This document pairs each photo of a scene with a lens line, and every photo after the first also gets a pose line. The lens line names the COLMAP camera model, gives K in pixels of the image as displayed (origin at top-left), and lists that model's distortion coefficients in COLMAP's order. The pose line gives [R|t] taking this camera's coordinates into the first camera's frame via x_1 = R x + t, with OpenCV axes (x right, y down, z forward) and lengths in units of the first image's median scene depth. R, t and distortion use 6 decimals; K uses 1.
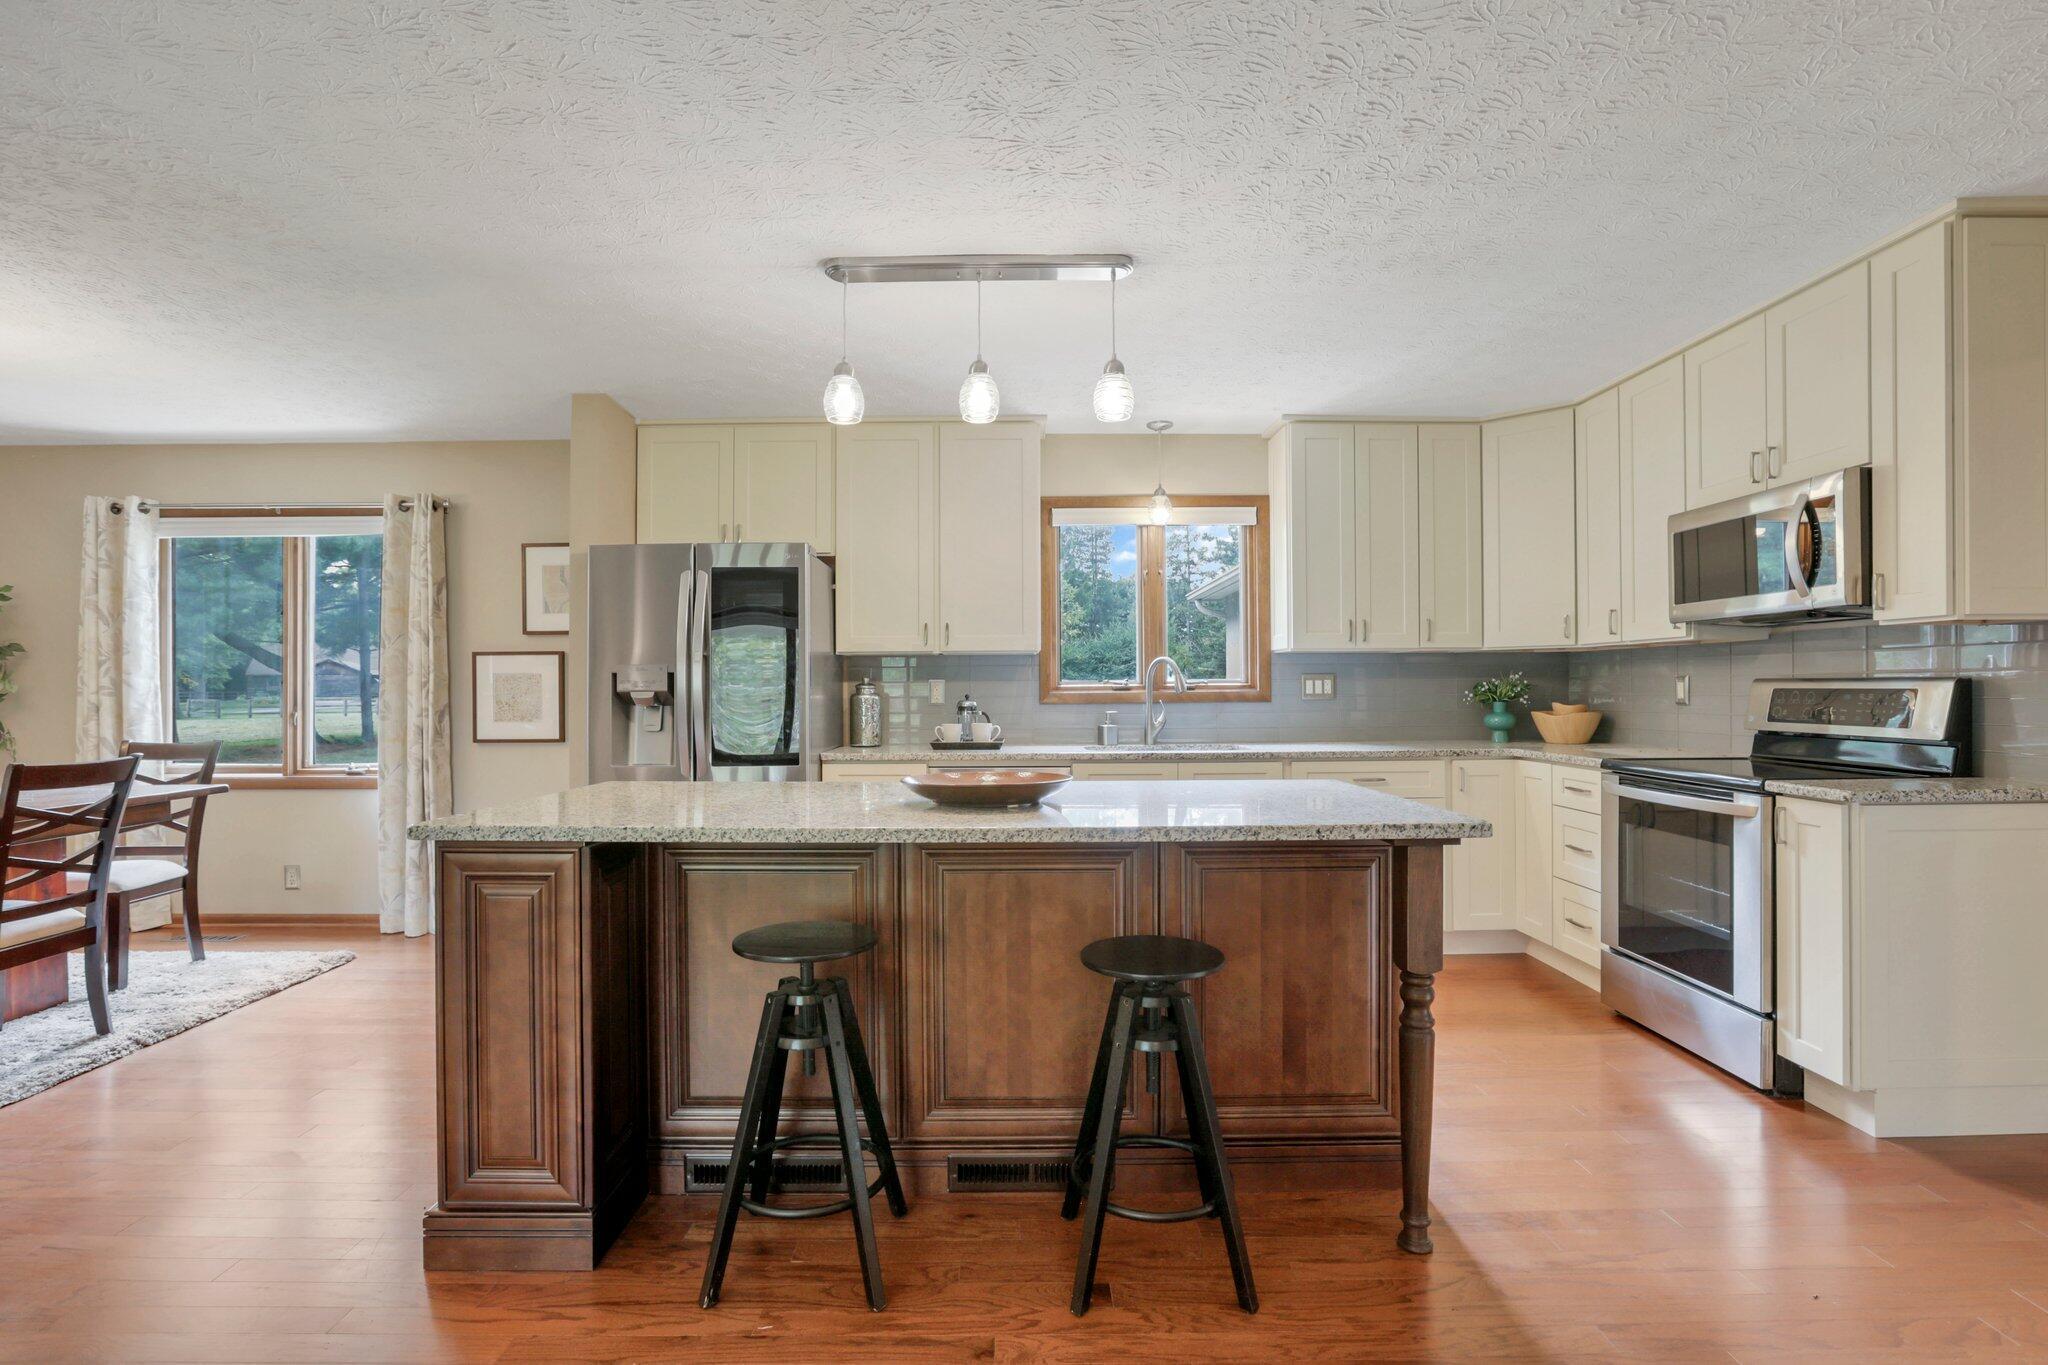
lens RADIAL K [[957.7, 0, 1024.0], [0, 957.7, 682.5], [0, 0, 1]] dist [-0.004682, 0.000073]
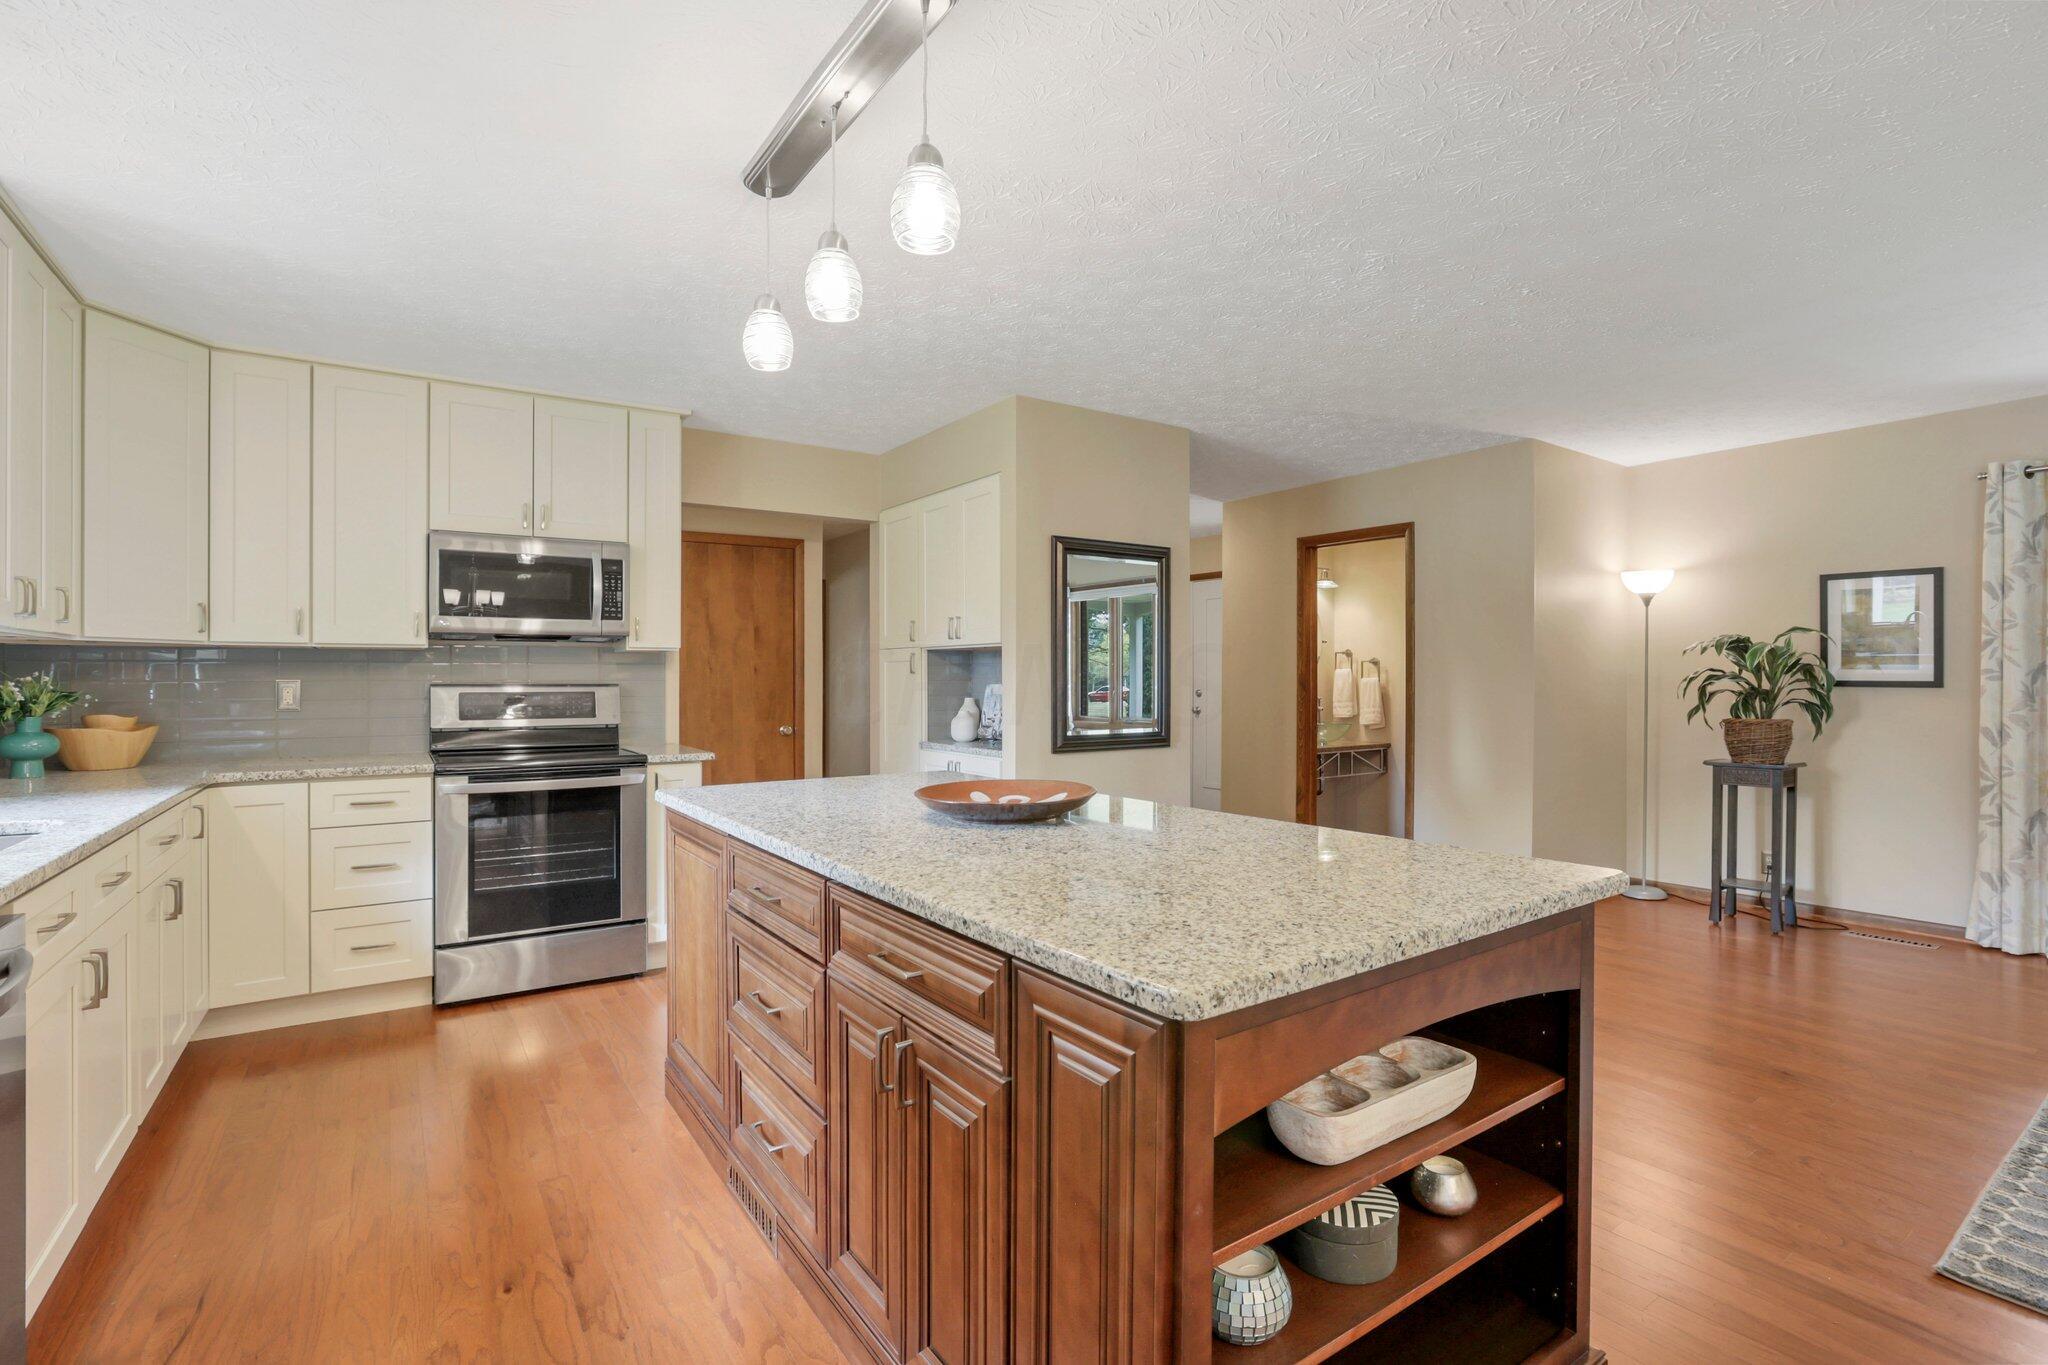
lens RADIAL K [[981.0, 0, 1004.4], [0, 981.0, 675.1], [0, 0, 1]] dist [-0.030054, -0.000006]
pose [[-0.532809, 0.008004, 0.846198, -0.467143], [-0.000870, 0.999950, -0.010006, -0.003130], [-0.846235, -0.006068, -0.532775, 0.819888]]
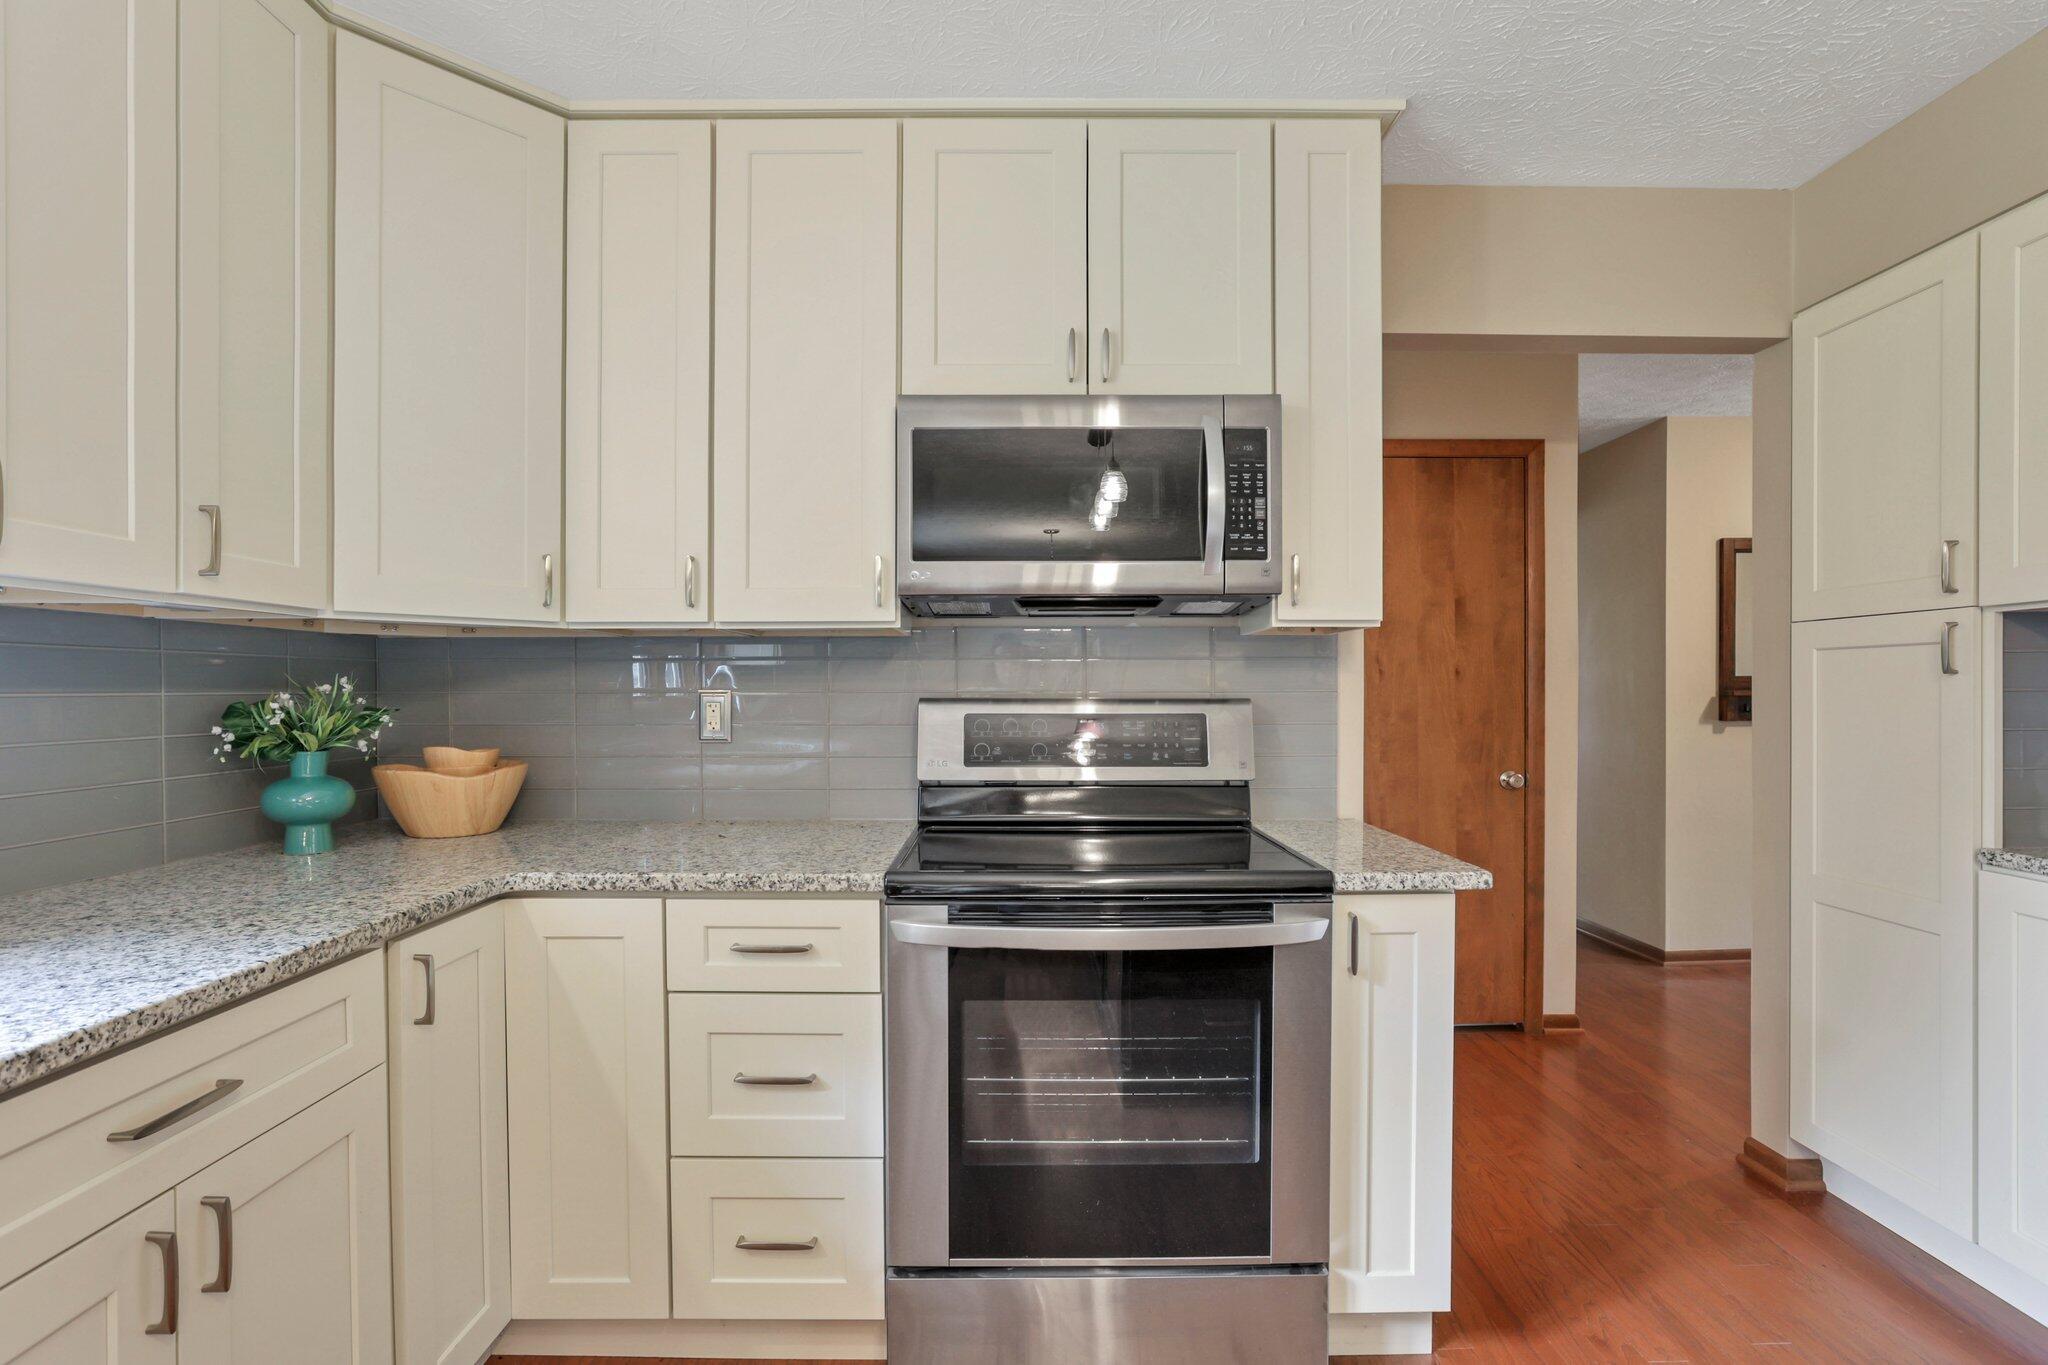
lens RADIAL K [[949.5, 0, 1014.3], [0, 949.5, 690.4], [0, 0, 1]] dist [-0.040632, 0.000469]
pose [[0.002947, 0.002254, 0.999993, 0.115761], [-0.005253, 0.999984, -0.002238, -0.006322], [-0.999982, -0.005246, 0.002959, 0.739123]]
